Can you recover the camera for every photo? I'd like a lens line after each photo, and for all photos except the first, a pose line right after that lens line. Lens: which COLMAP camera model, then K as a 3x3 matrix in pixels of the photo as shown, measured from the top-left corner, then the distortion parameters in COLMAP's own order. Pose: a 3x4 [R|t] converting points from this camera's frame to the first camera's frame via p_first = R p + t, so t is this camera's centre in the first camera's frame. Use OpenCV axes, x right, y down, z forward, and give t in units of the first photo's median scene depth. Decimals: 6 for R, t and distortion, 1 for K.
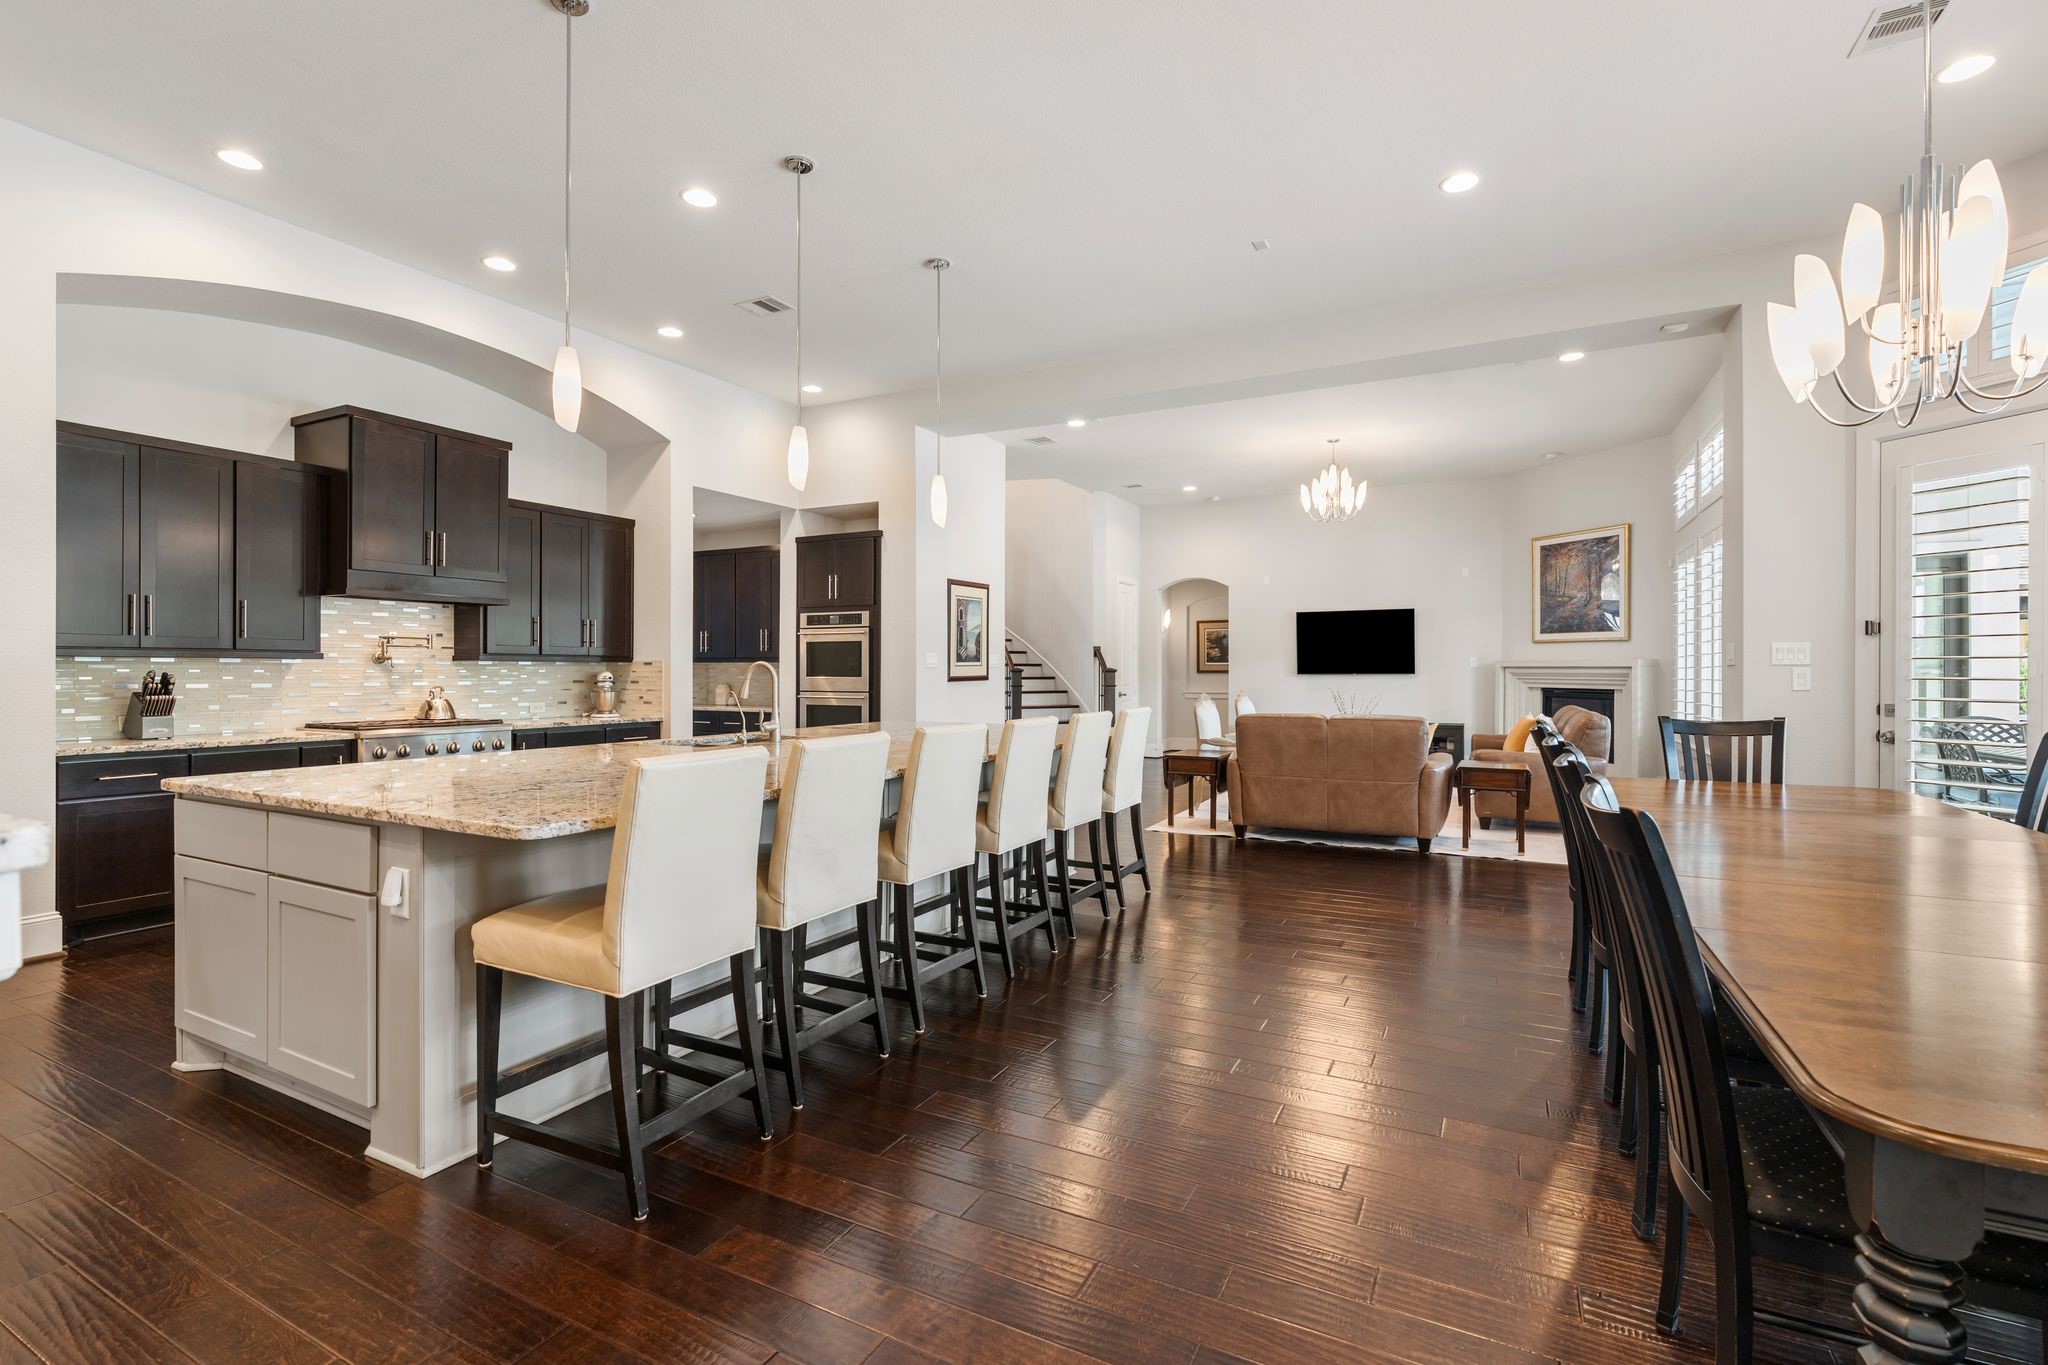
lens RADIAL K [[914.8, 0, 1025.3], [0, 914.8, 674.4], [0, 0, 1]] dist [-0.011143, 0.000418]
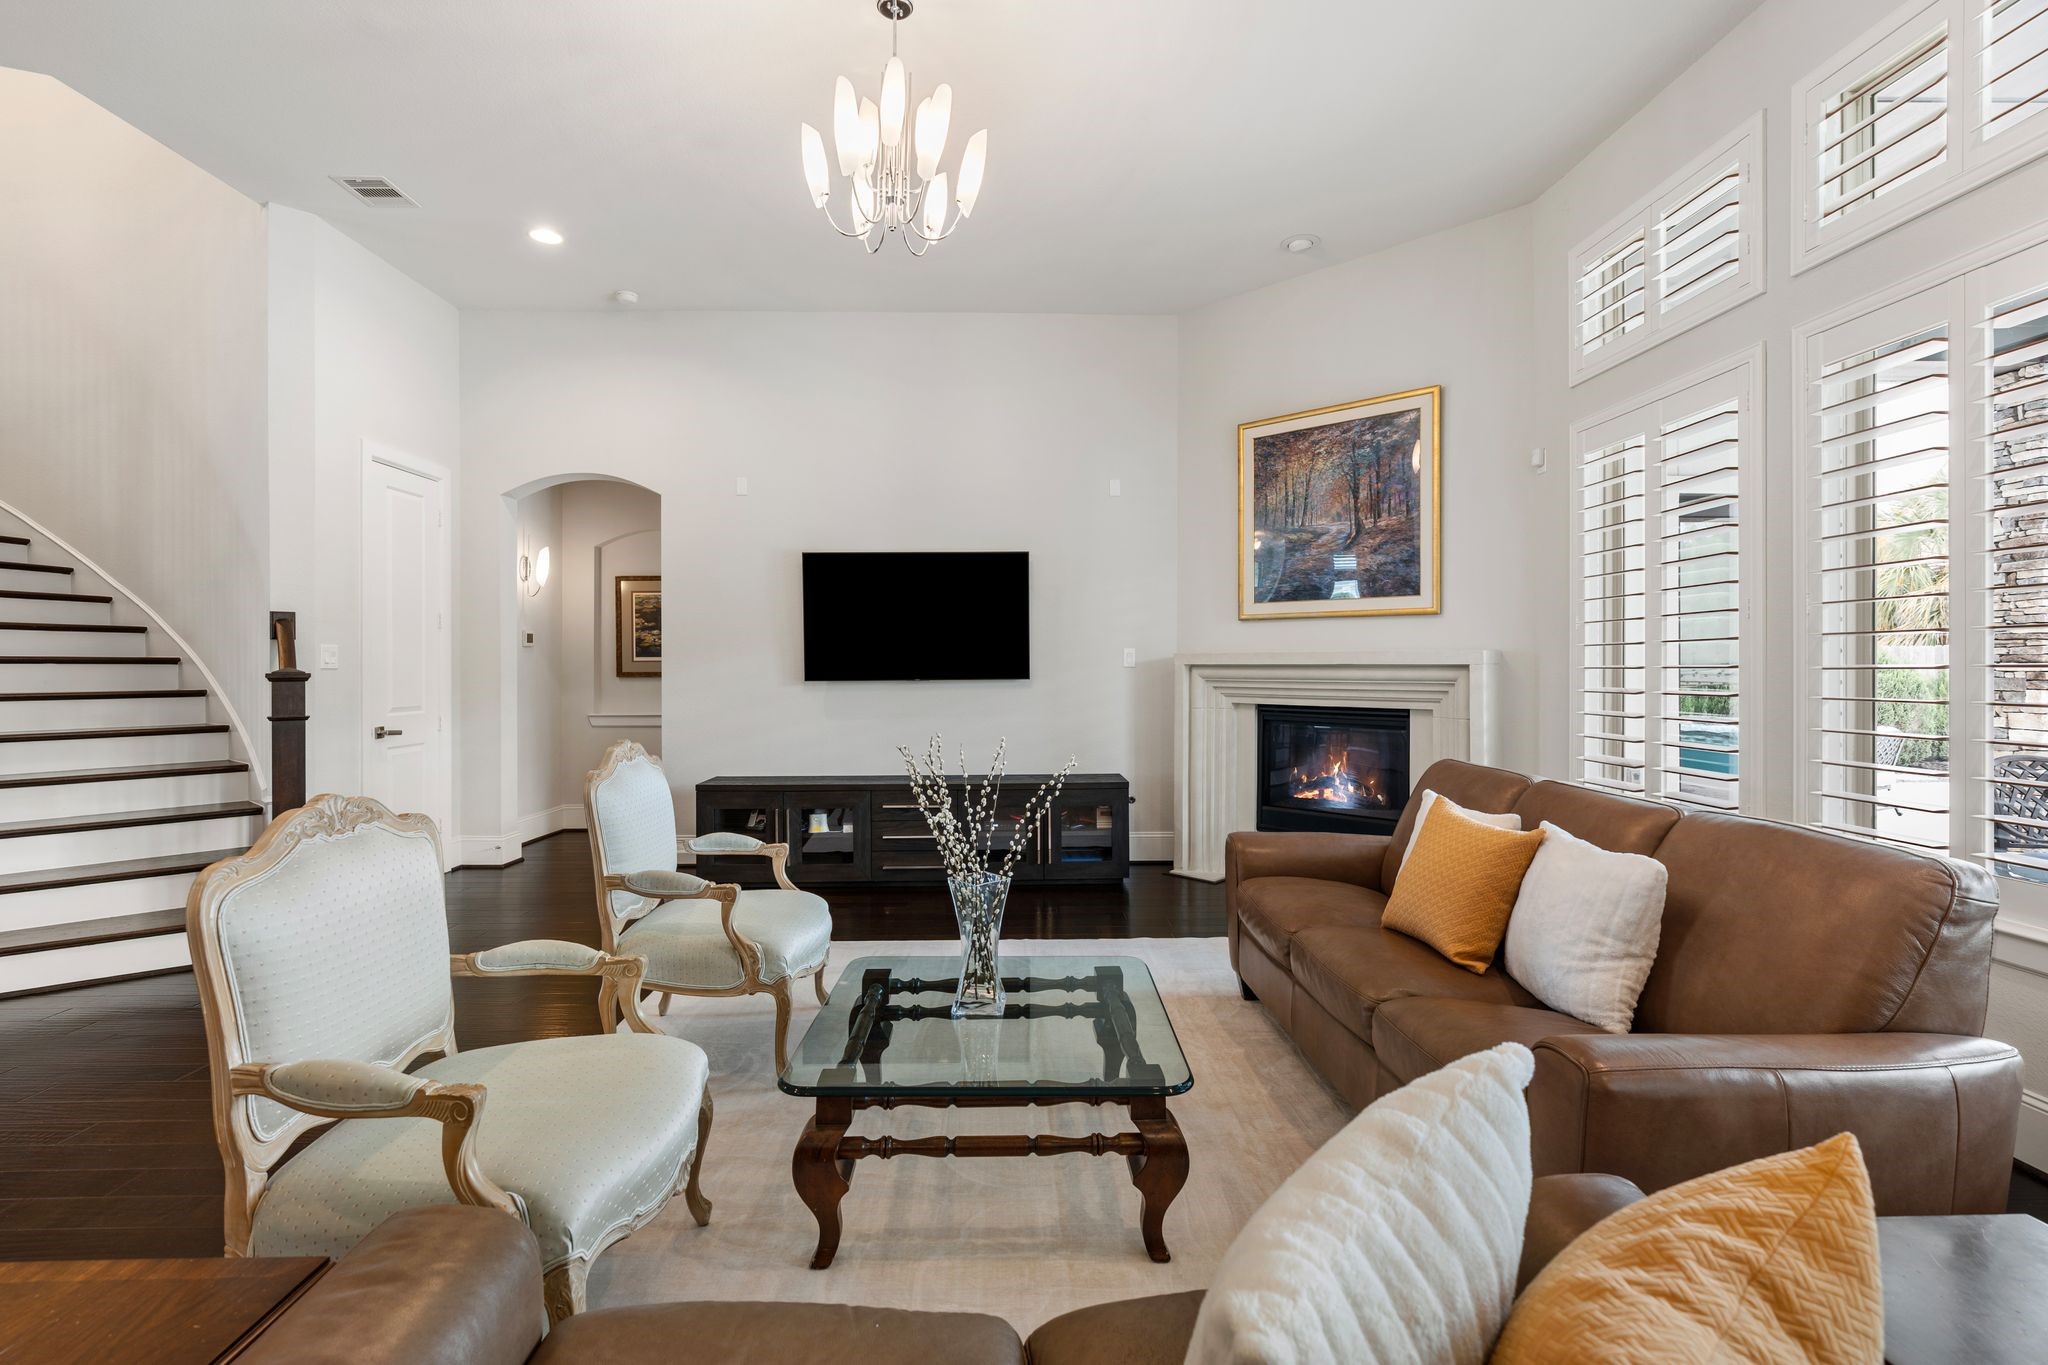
lens RADIAL K [[918.6, 0, 1027.3], [0, 918.6, 669.2], [0, 0, 1]] dist [-0.005790, 0.001069]
pose [[0.873411, -0.002294, 0.486978, 0.197996], [0.003994, 0.999989, -0.002453, -0.005489], [-0.486967, 0.004087, 0.873411, 0.627155]]
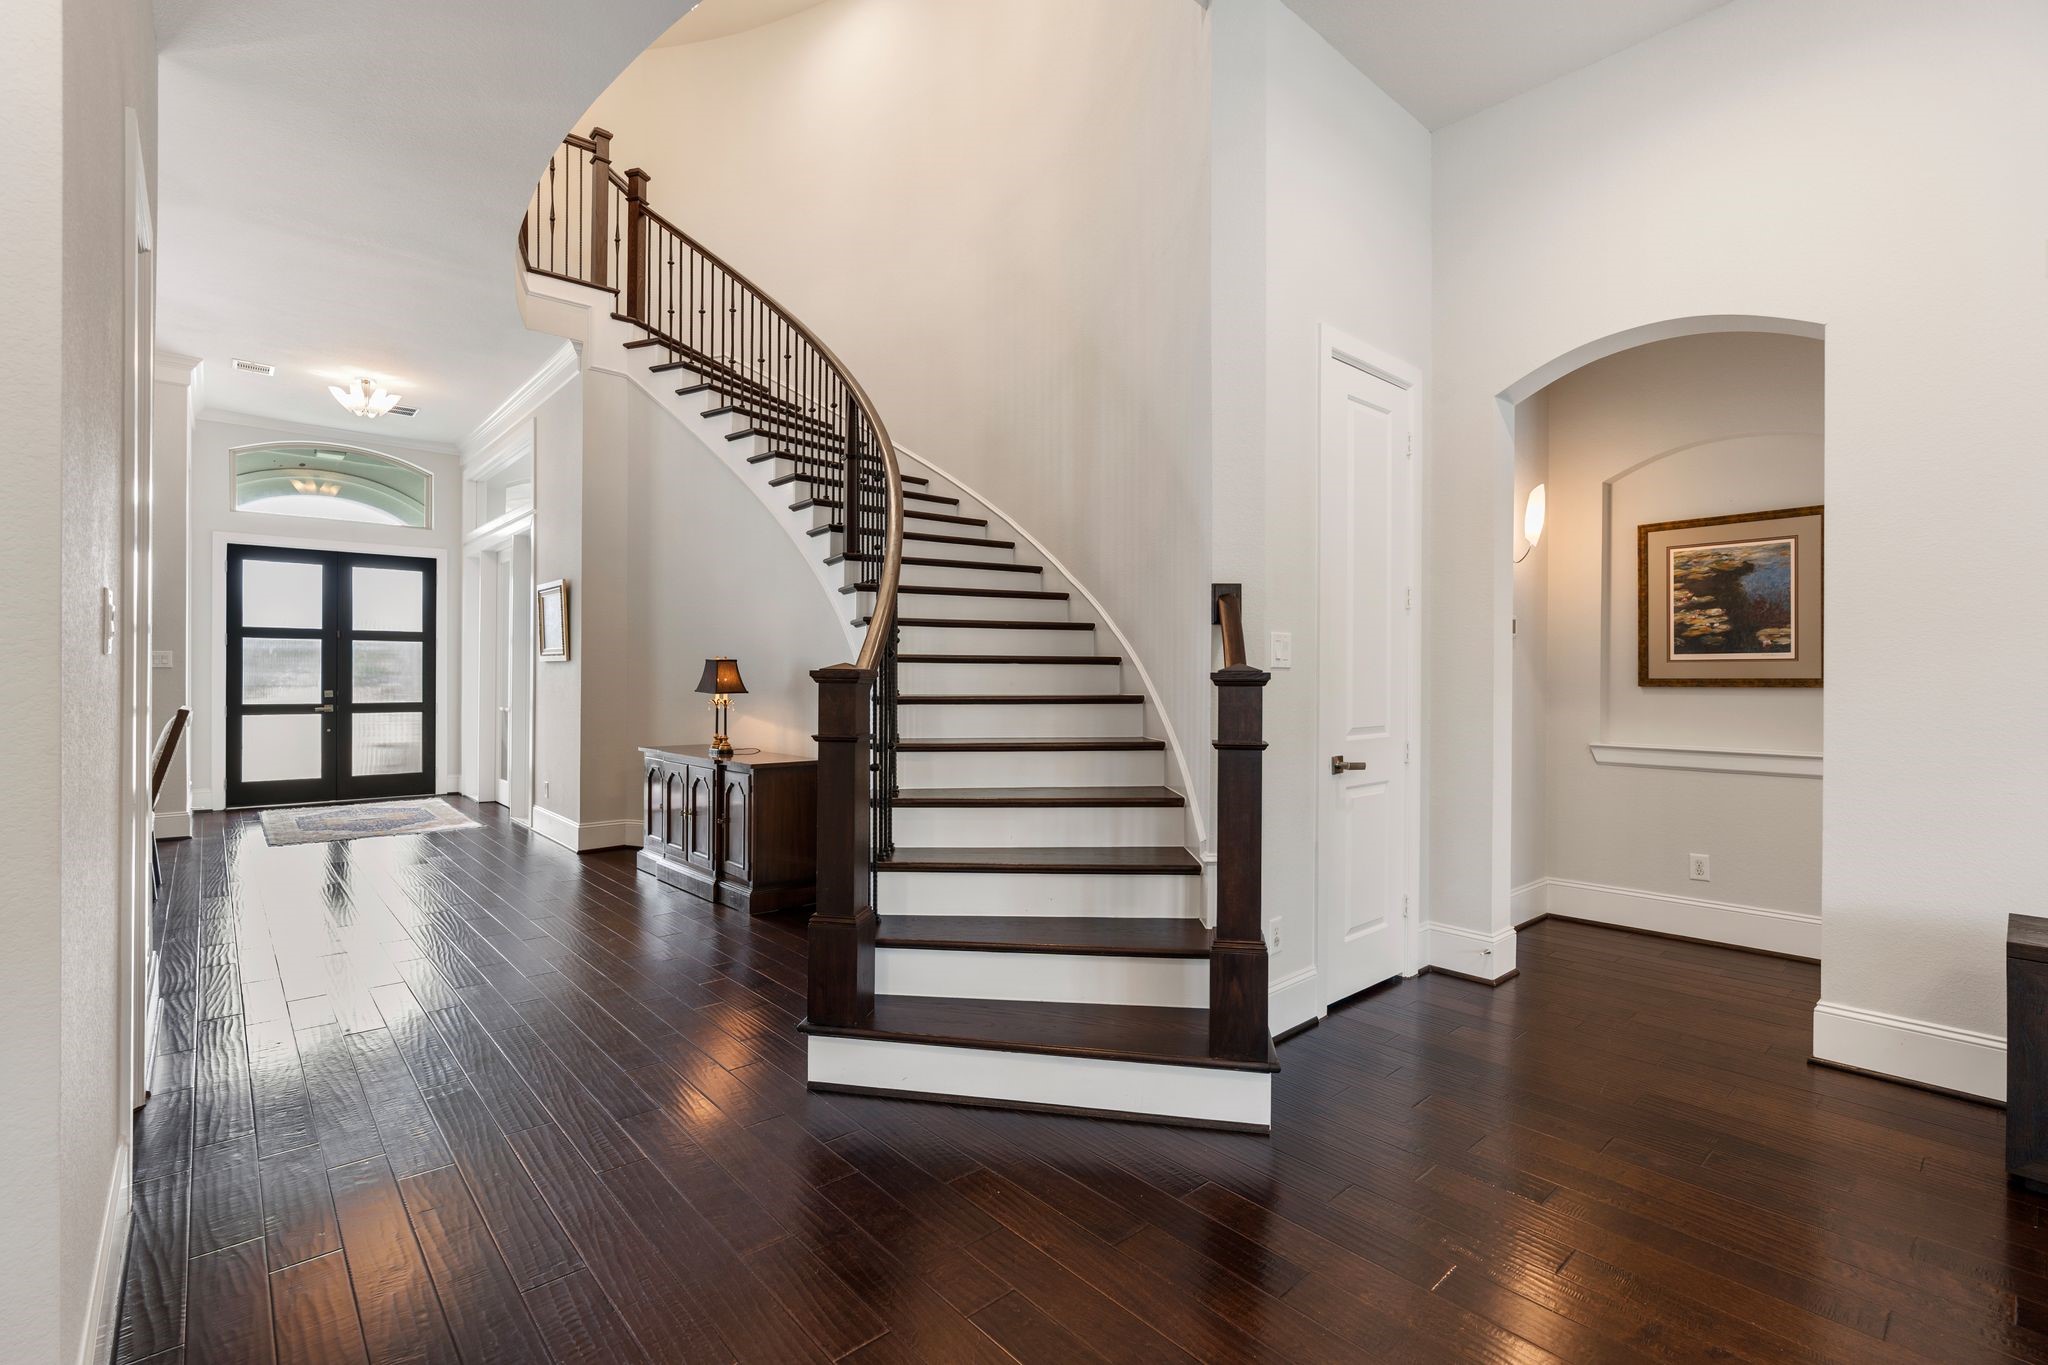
lens RADIAL K [[915.1, 0, 1022.2], [0, 915.1, 678.6], [0, 0, 1]] dist [-0.009789, 0.001751]
pose [[0.935053, 0.004829, -0.354476, 0.141073], [-0.006205, 0.999977, -0.002747, -0.003212], [0.354454, 0.004769, 0.935061, 0.893028]]
